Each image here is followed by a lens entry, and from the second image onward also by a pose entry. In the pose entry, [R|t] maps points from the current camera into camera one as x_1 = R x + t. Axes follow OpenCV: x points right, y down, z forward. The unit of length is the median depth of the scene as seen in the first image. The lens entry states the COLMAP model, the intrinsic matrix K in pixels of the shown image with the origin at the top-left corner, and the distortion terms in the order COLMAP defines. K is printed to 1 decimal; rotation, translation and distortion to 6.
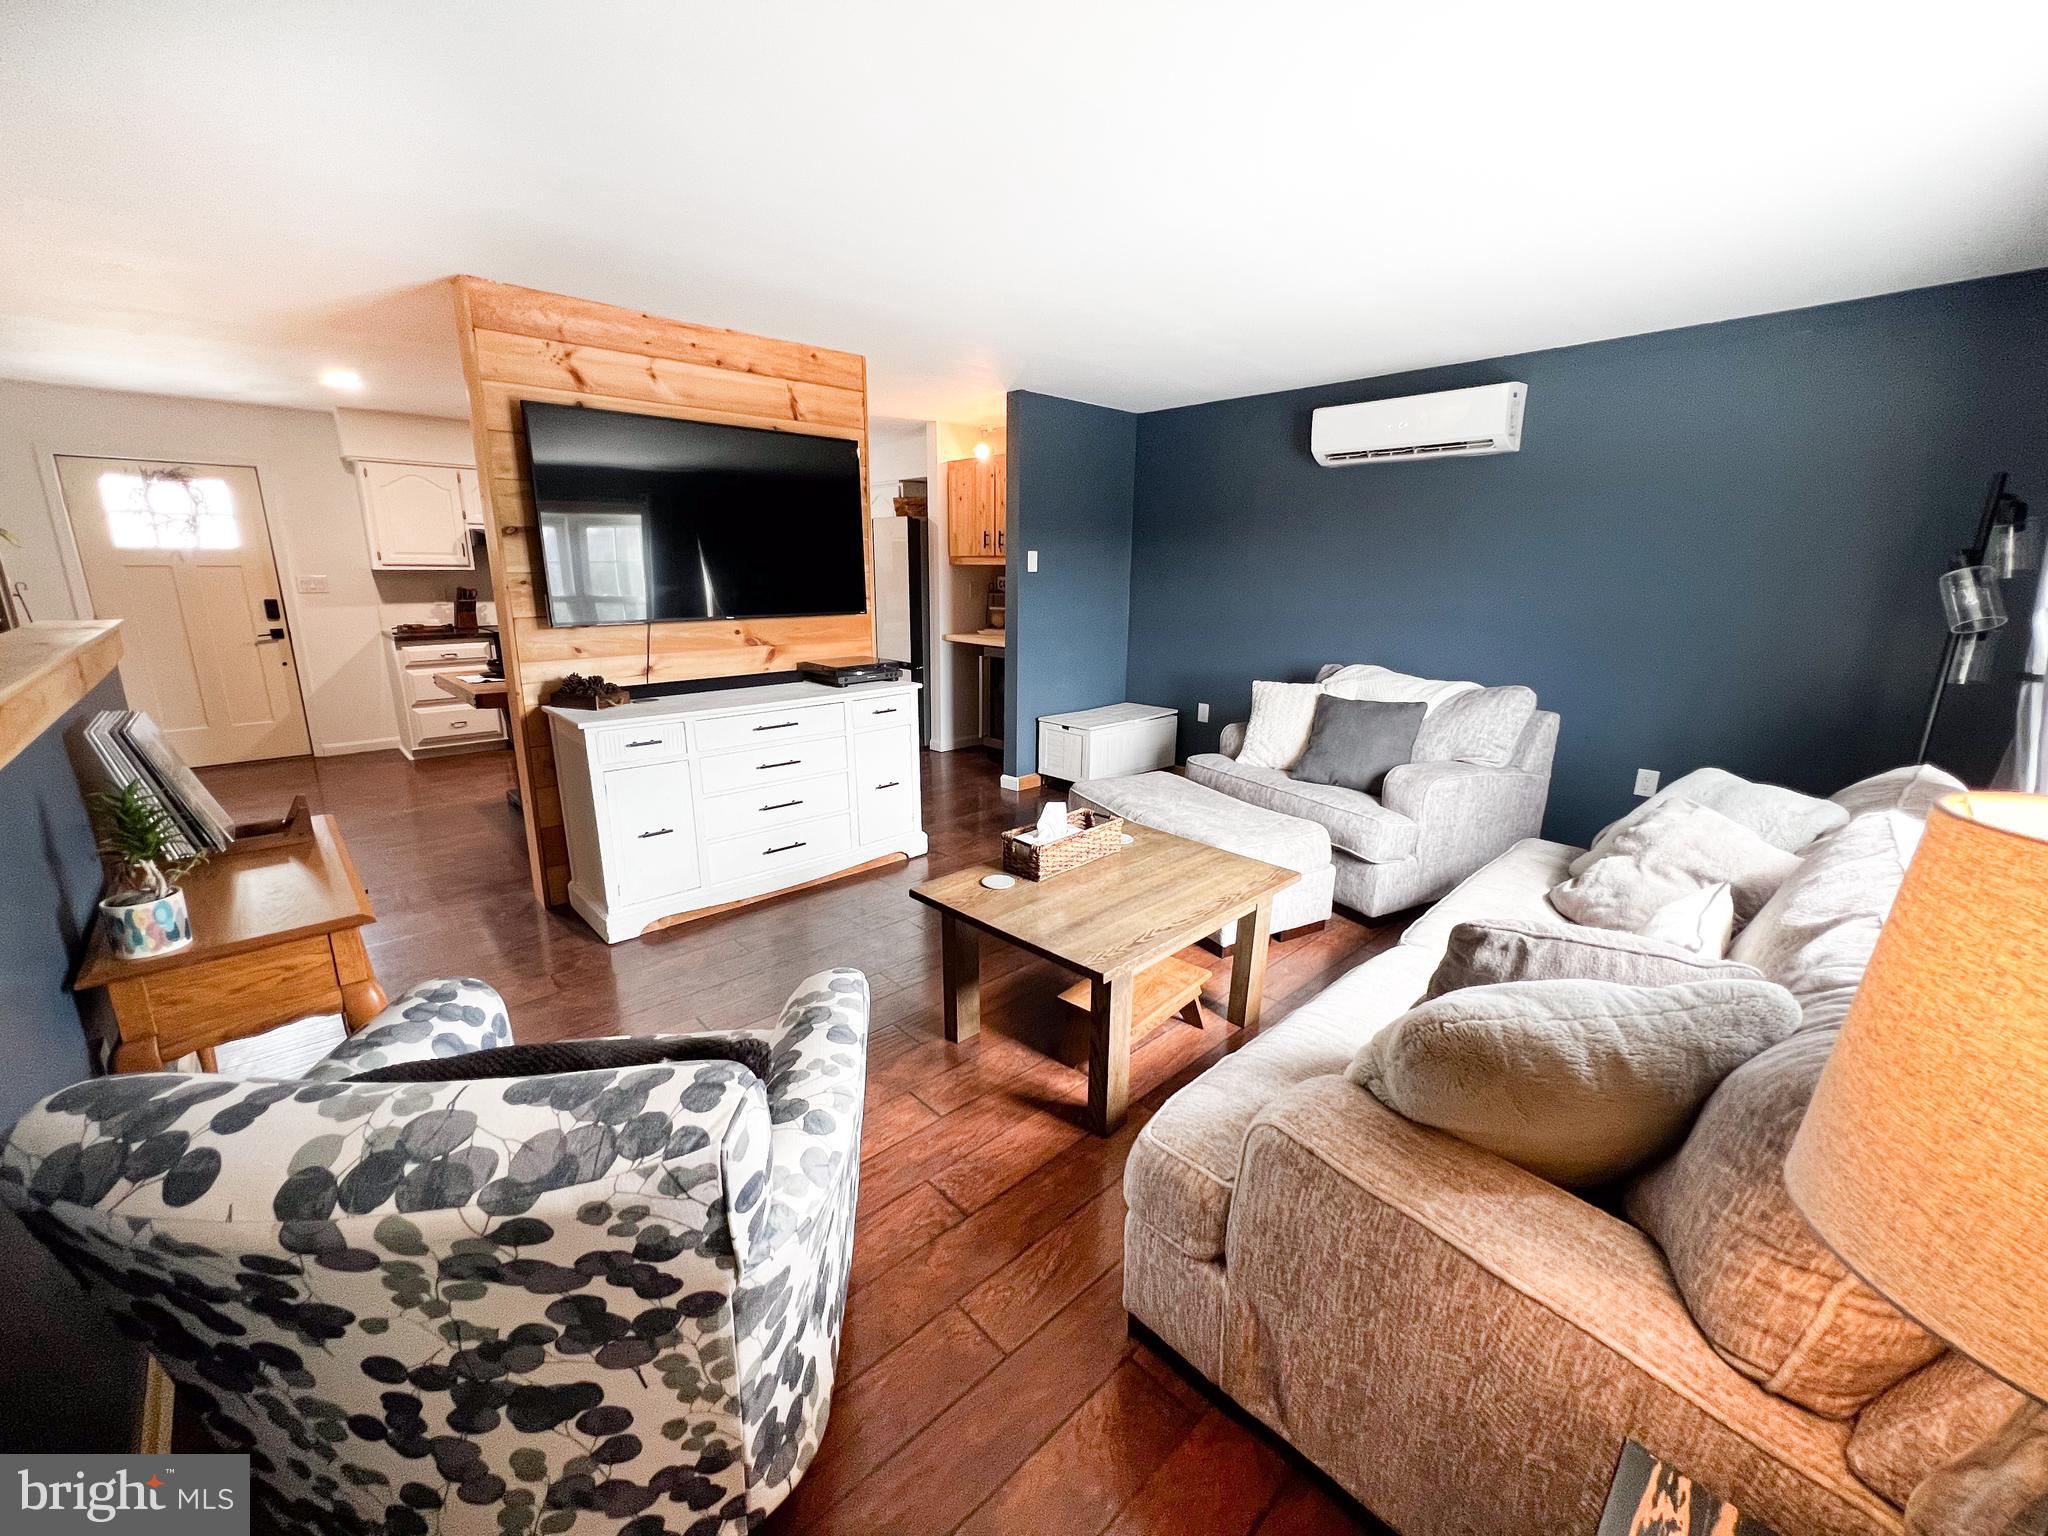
lens RADIAL K [[817.8, 0, 1024.0], [0, 817.8, 768.0], [0, 0, 1]] dist [-0.001849, 0.000446]
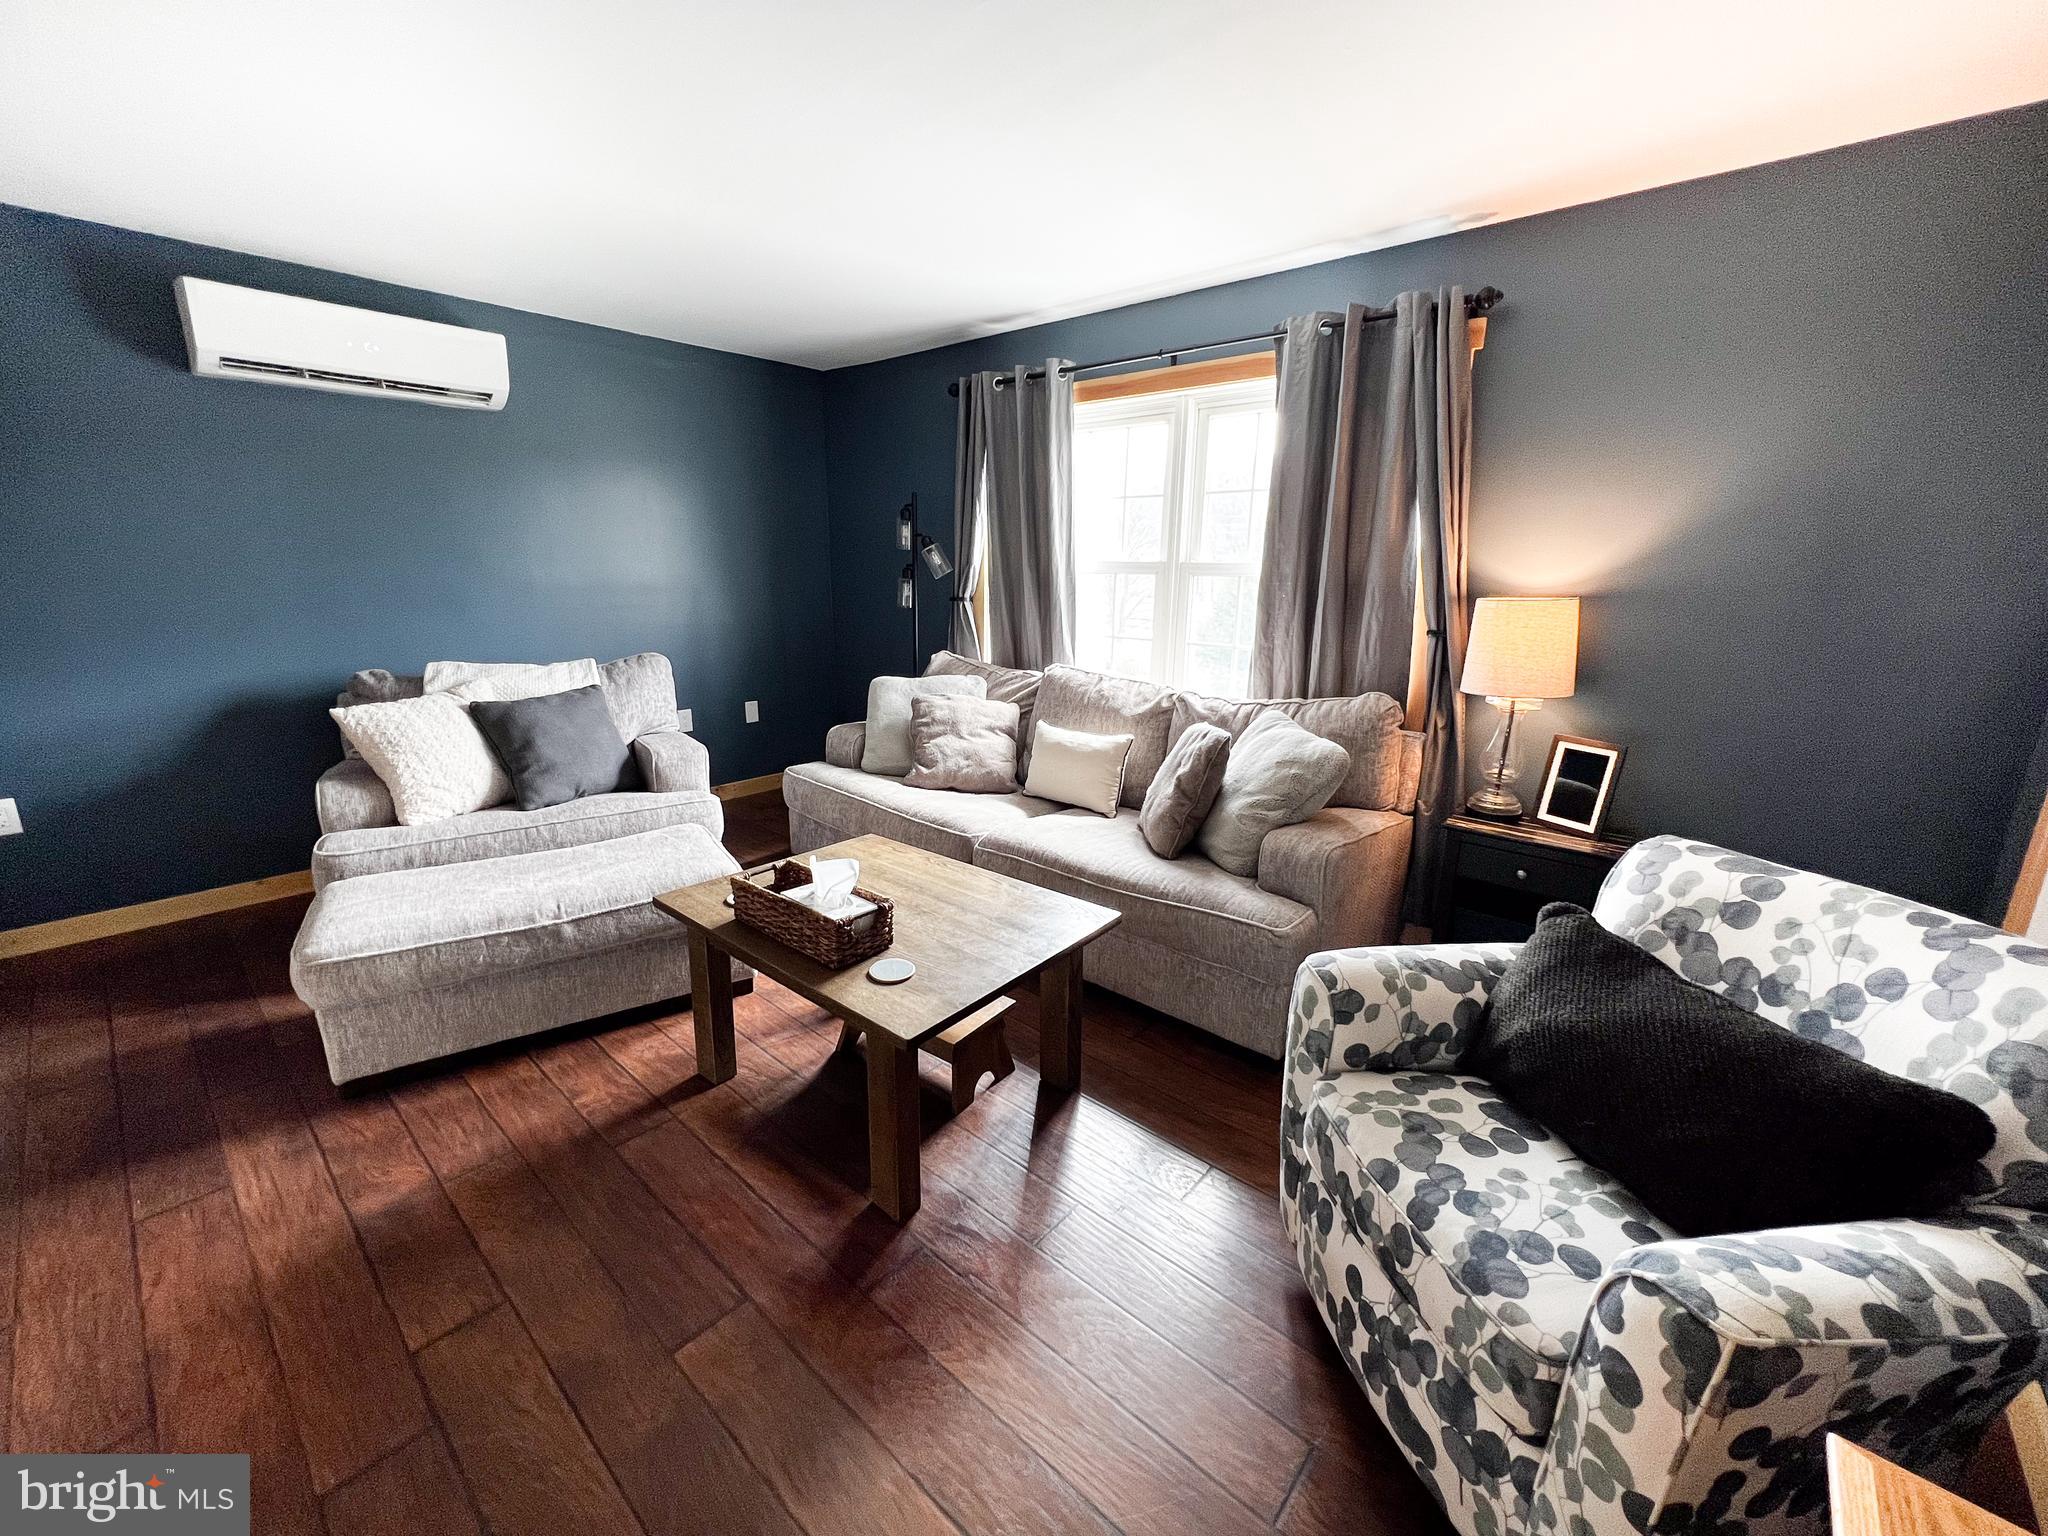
lens RADIAL K [[818.7, 0, 1020.7], [0, 818.7, 766.5], [0, 0, 1]] dist [-0.003316, 0.000331]
pose [[-0.088142, -0.256646, 0.962478, -0.293025], [0.227654, 0.935476, 0.270294, -0.084324], [-0.969745, 0.242936, -0.024029, 0.364917]]
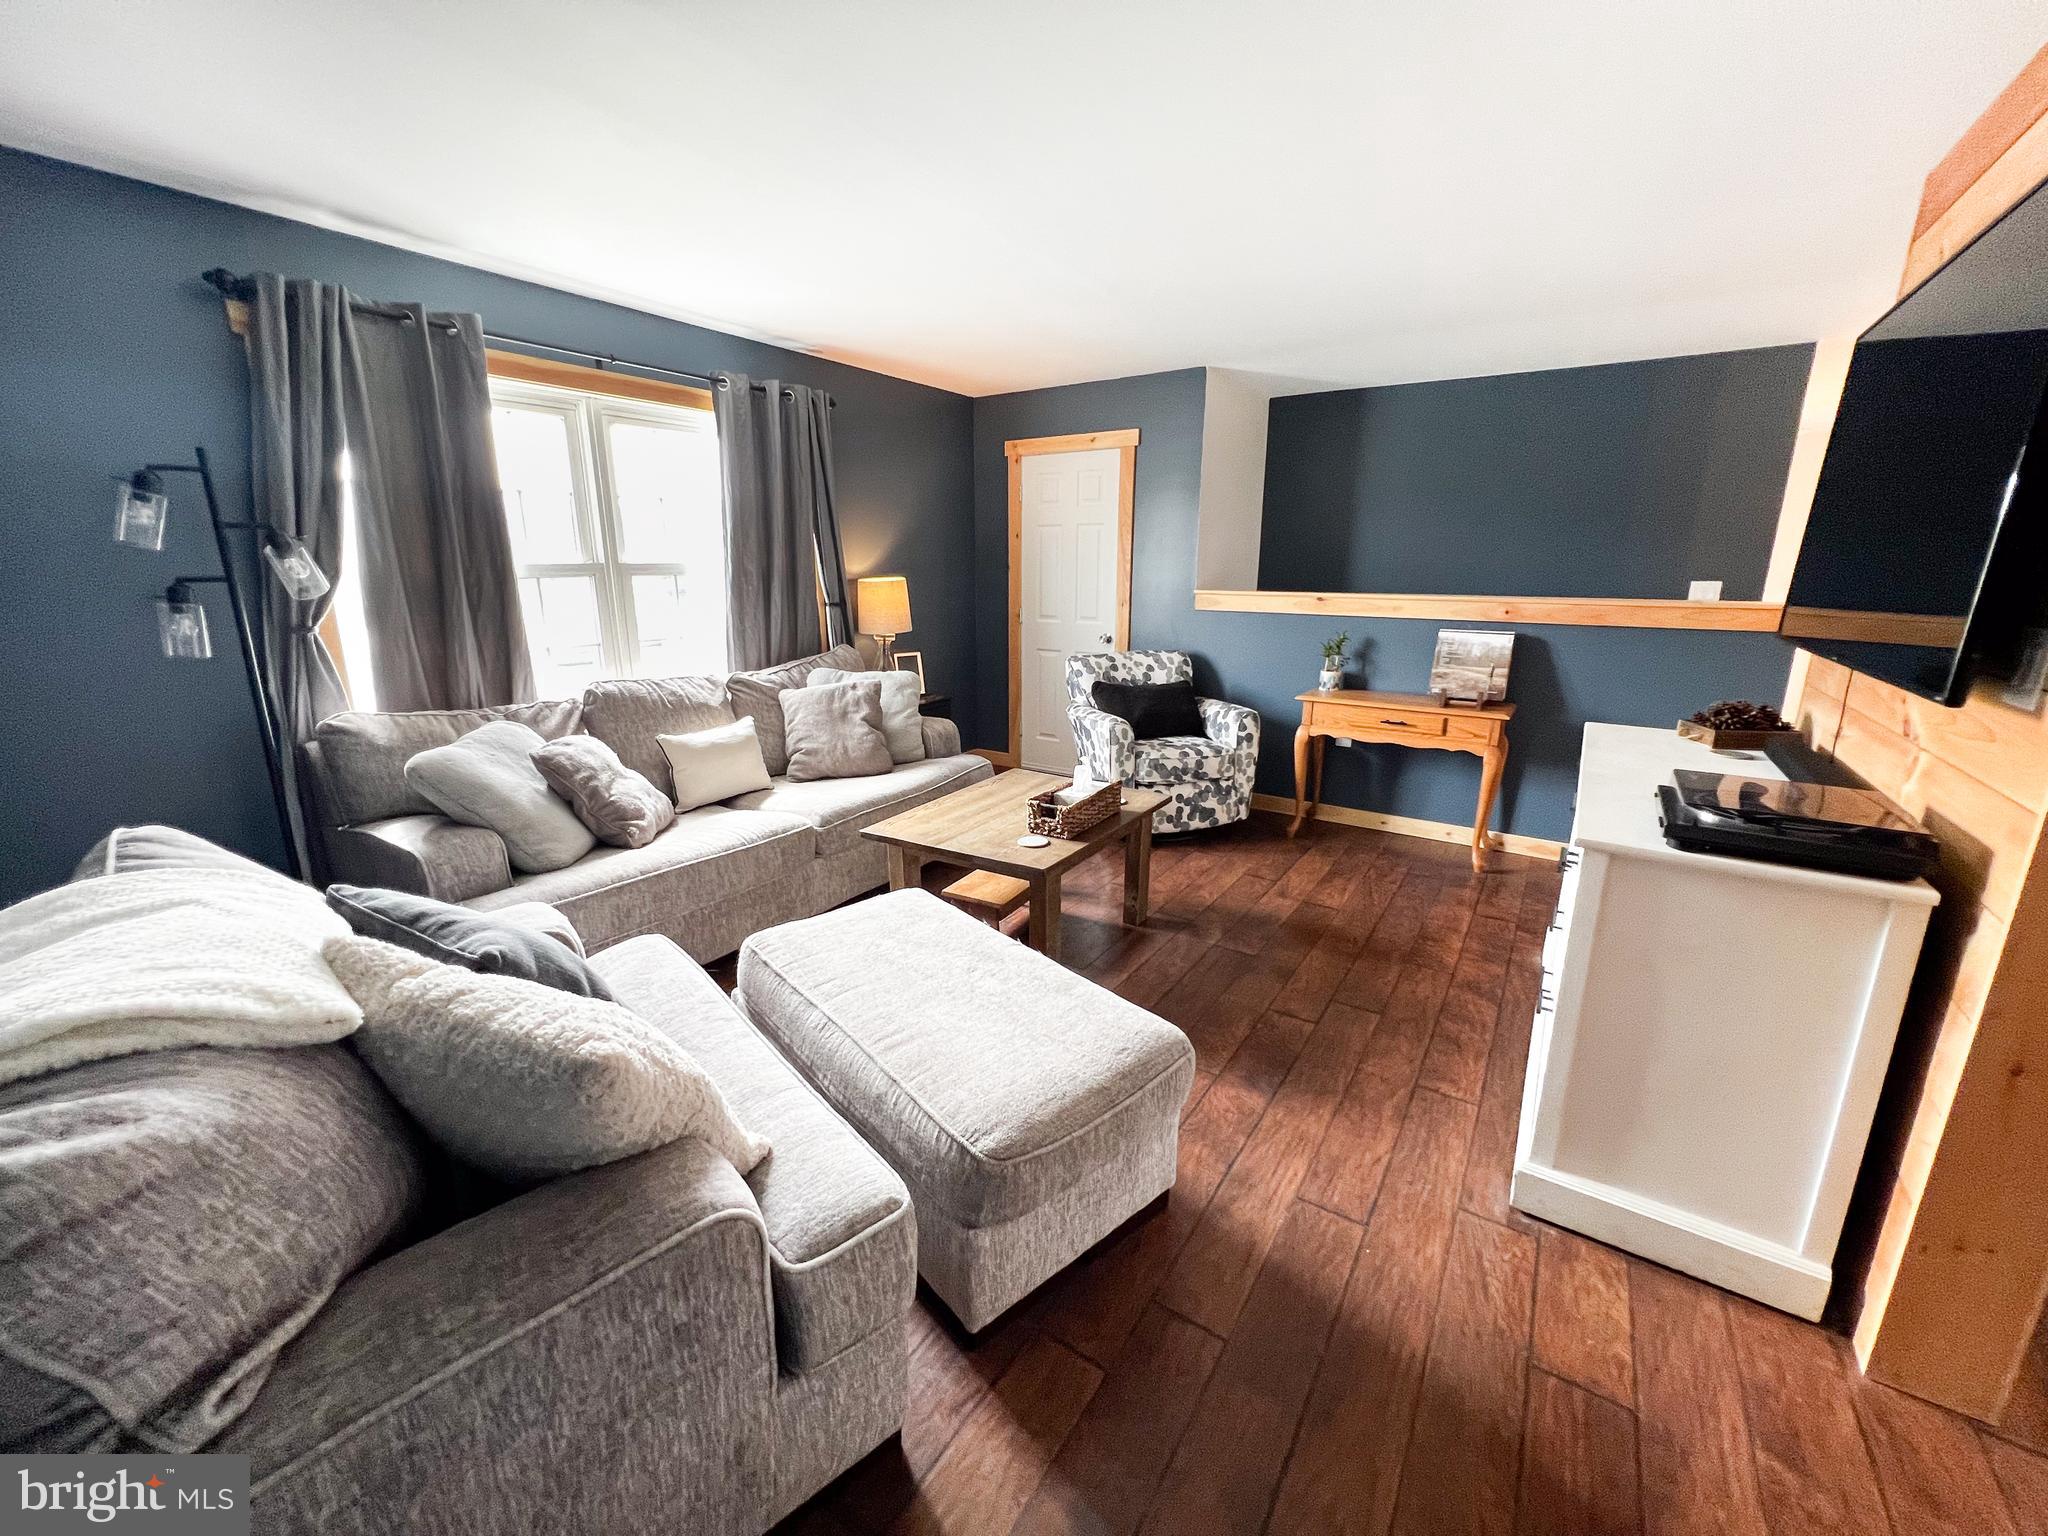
lens RADIAL K [[817.8, 0, 1024.0], [0, 817.8, 768.0], [0, 0, 1]] dist [-0.001849, 0.000446]
pose [[-0.976535, 0.041272, -0.211367, 0.162579], [-0.063892, 0.881756, 0.467358, -0.208493], [0.205663, 0.469896, -0.858429, 0.869013]]
